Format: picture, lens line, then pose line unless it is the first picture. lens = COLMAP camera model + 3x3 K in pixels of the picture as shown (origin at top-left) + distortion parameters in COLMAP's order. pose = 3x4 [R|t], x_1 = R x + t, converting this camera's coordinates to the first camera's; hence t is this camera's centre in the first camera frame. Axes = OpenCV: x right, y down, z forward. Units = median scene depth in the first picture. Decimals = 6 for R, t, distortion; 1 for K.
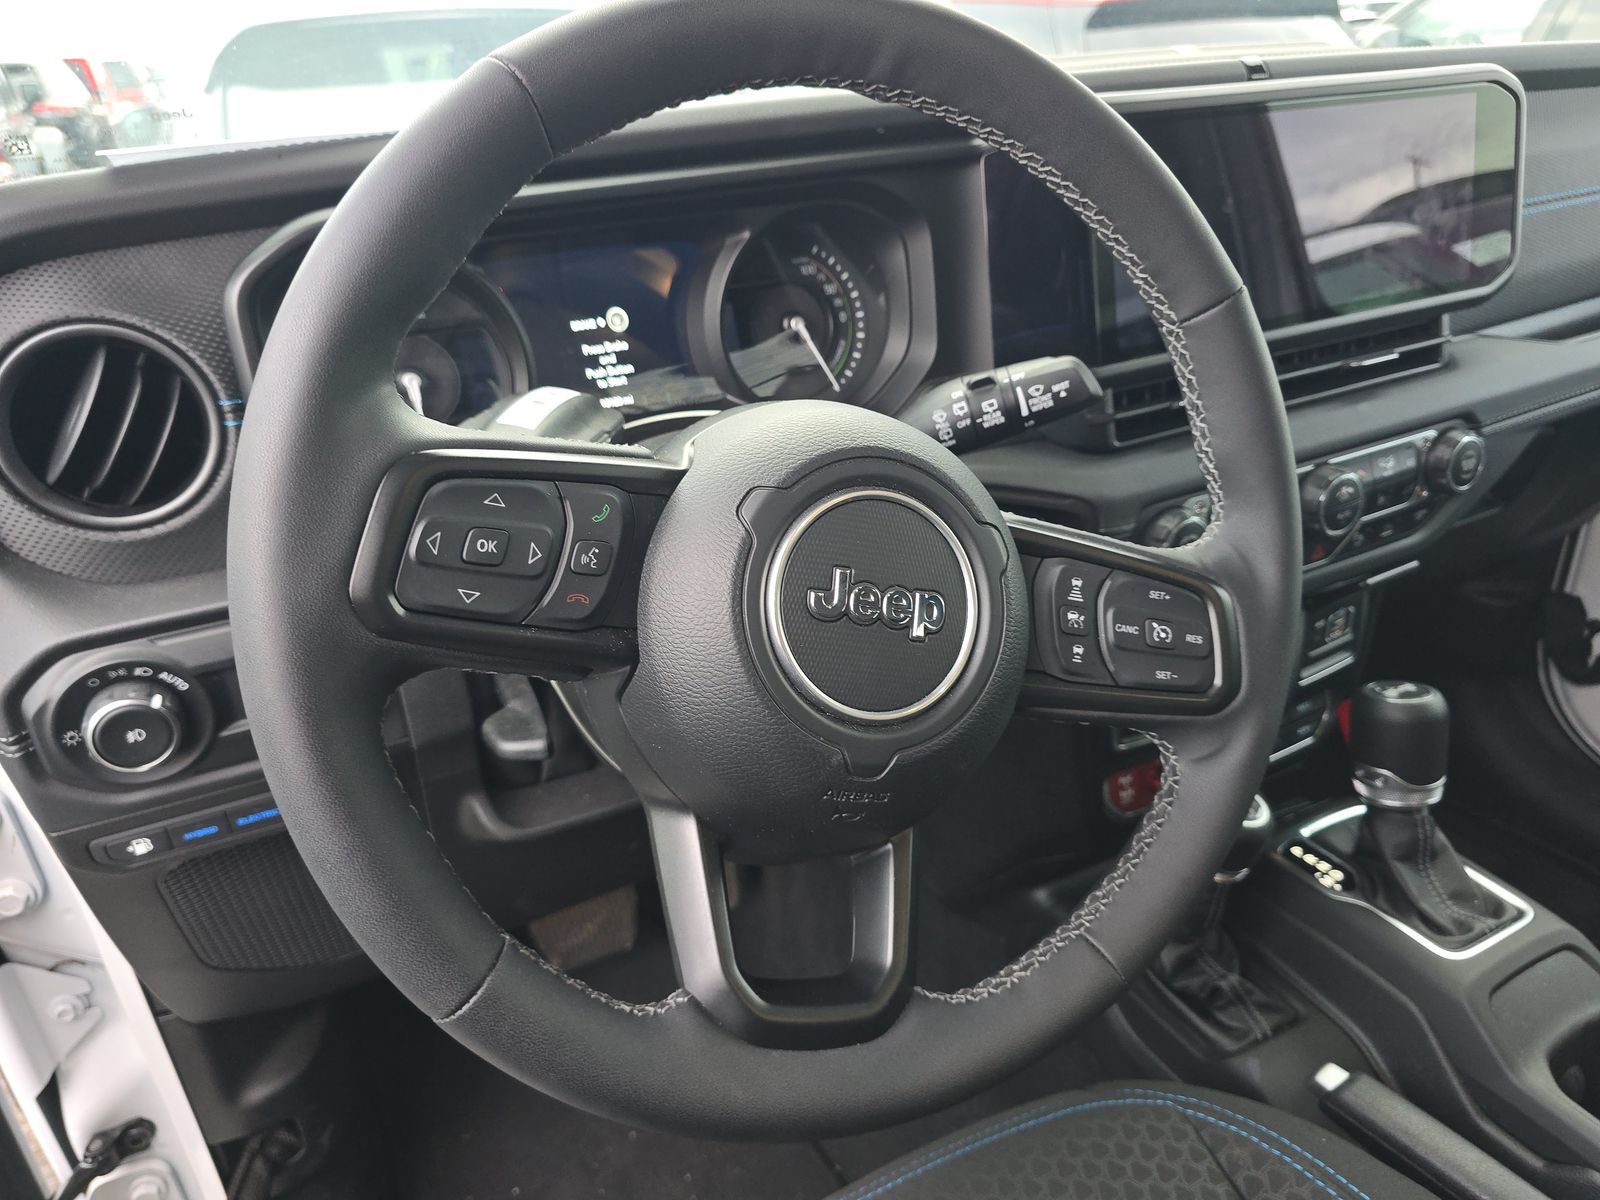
lens RADIAL K [[1083.4, 0, 801.9], [0, 1083.4, 591.6], [0, 0, 1]] dist [0.054223, -0.051200]
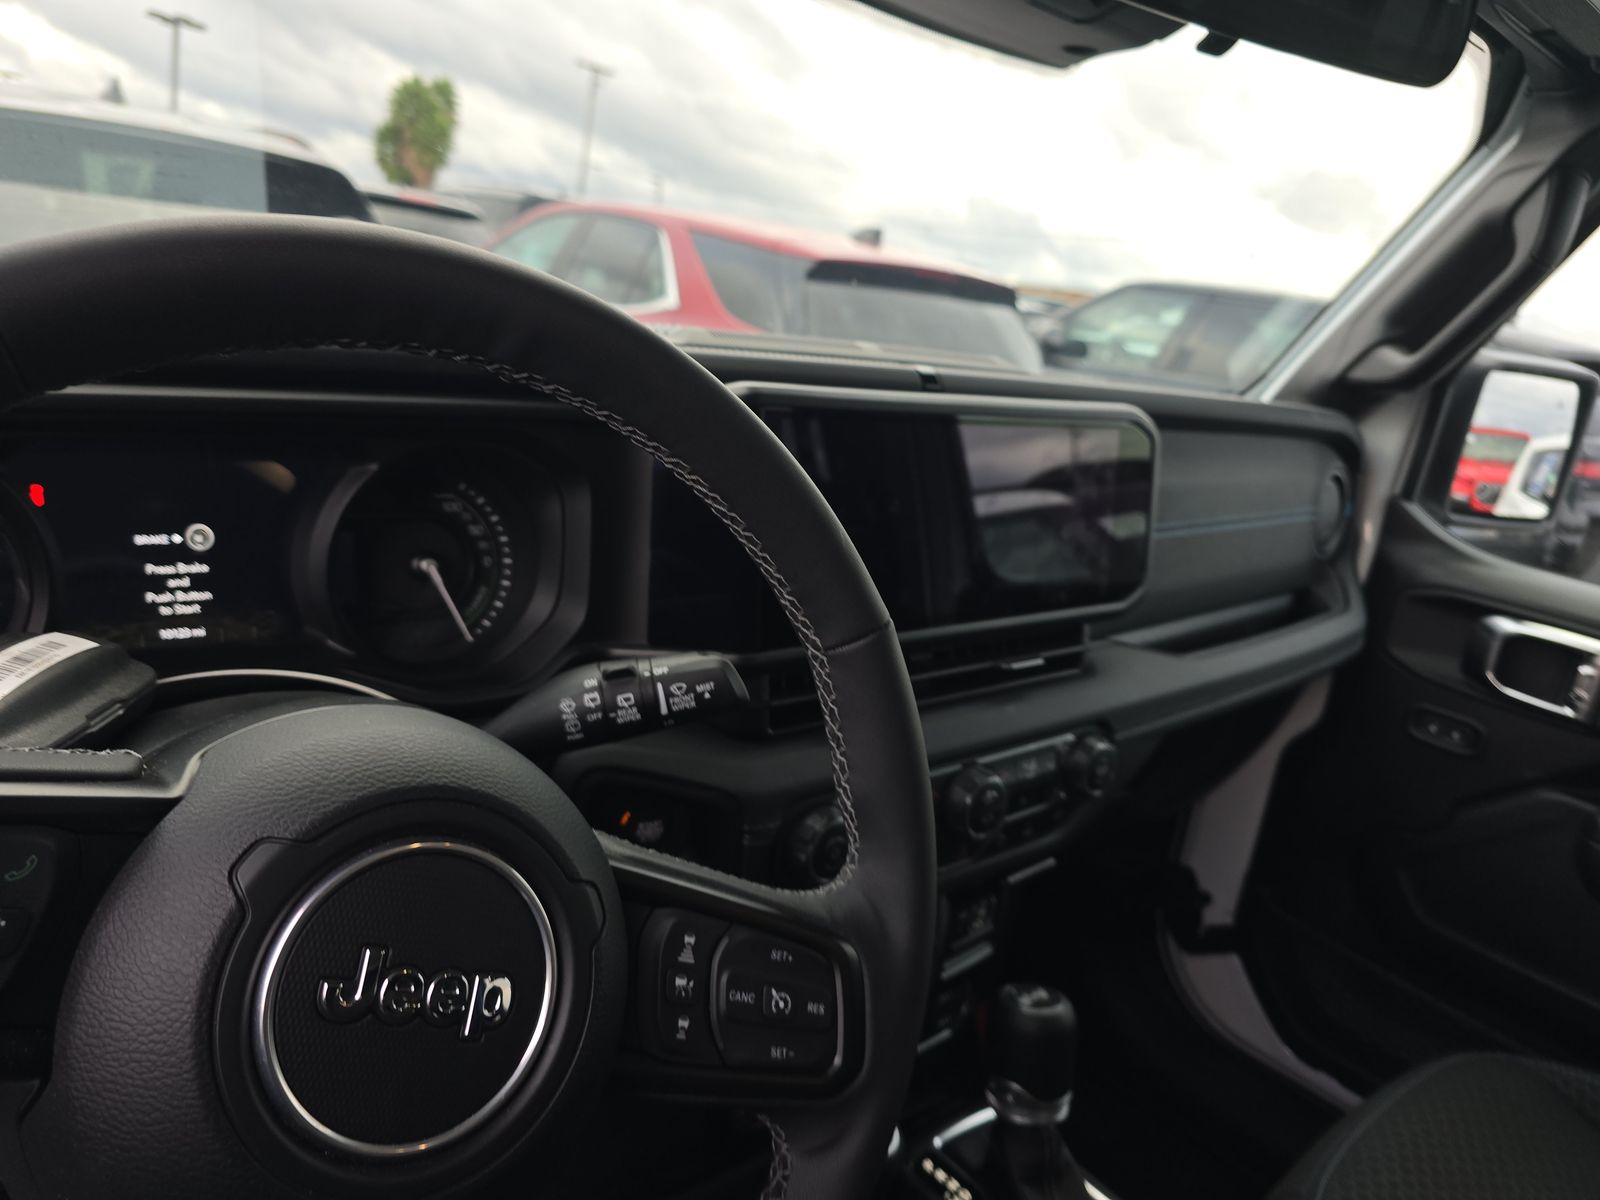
lens RADIAL K [[1083.4, 0, 770.3], [0, 1083.4, 601.8], [0, 0, 1]] dist [0.054223, -0.051200]
pose [[0.964873, 0.119251, 0.234092, 0.061360], [-0.082303, 0.983398, -0.161725, -0.101851], [-0.249492, 0.136777, 0.958669, 0.094933]]
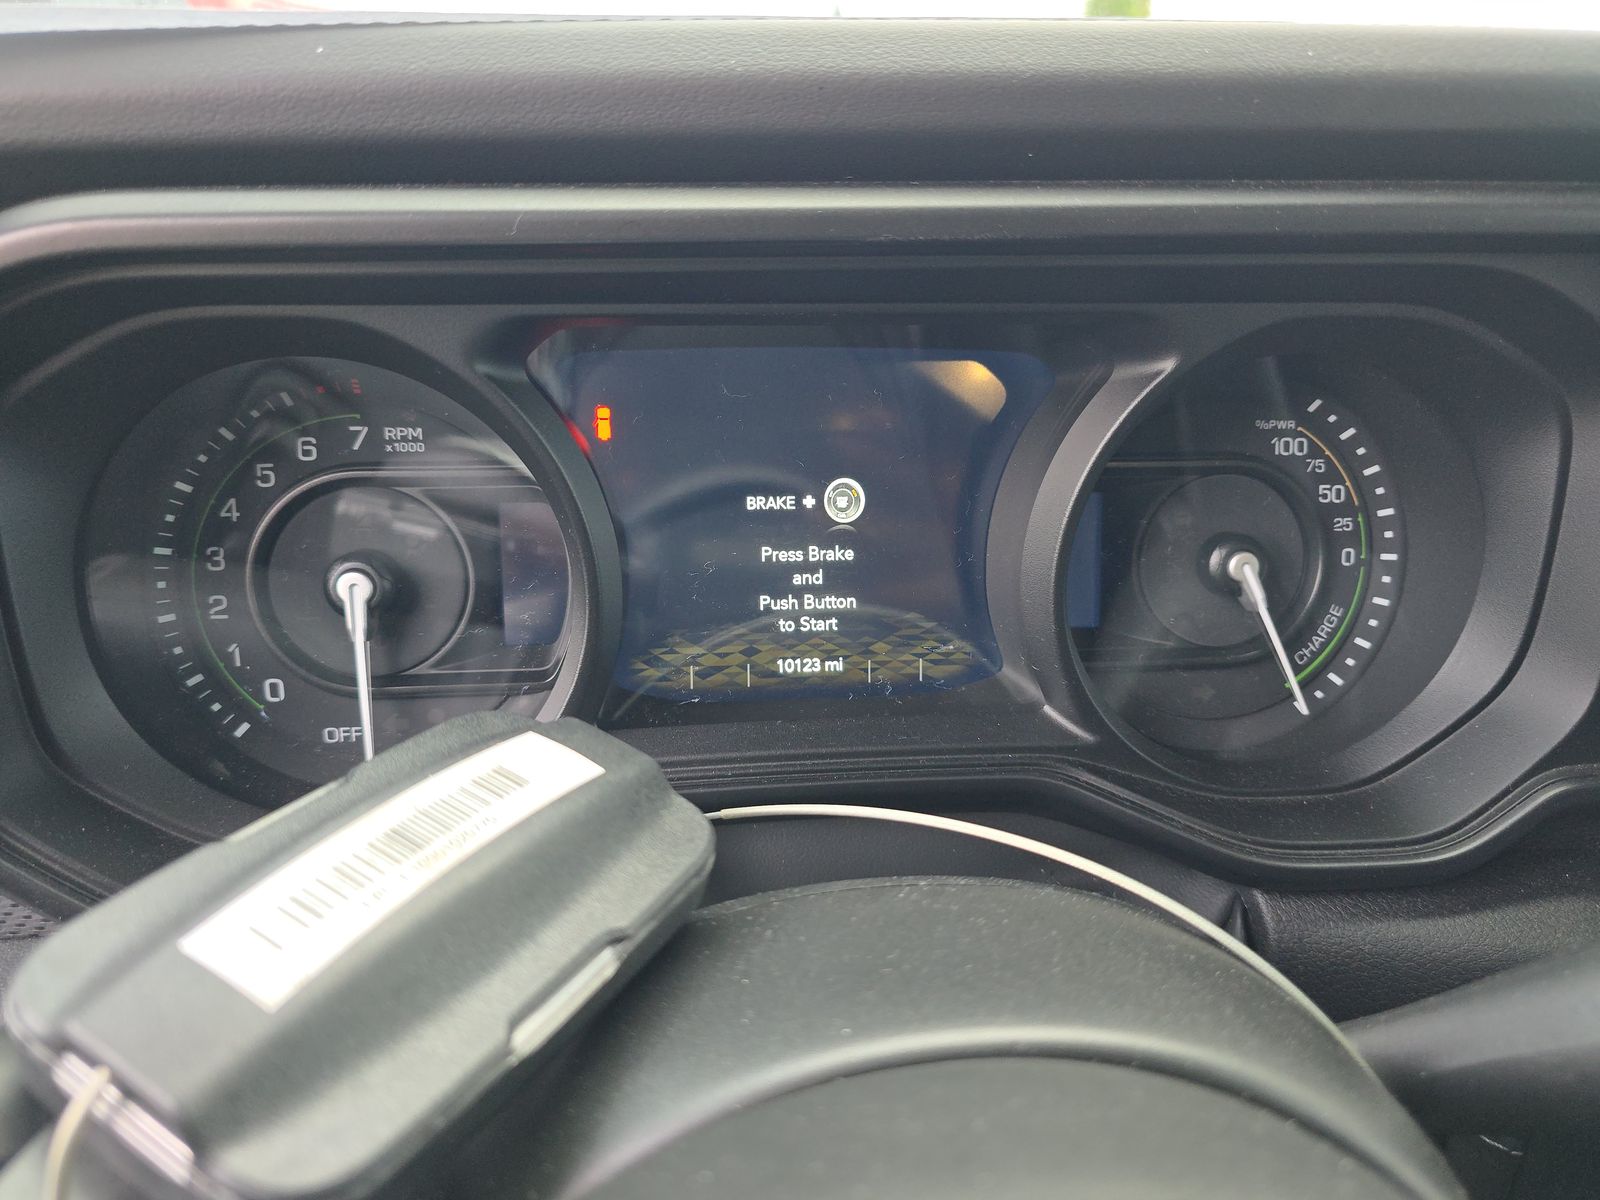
lens RADIAL K [[1083.4, 0, 813.7], [0, 1083.4, 591.8], [0, 0, 1]] dist [0.054223, -0.051200]
pose [[0.939077, 0.191889, -0.285153, -0.040236], [-0.205296, 0.978542, -0.017598, -0.199979], [0.275658, 0.075067, 0.958320, 0.548896]]
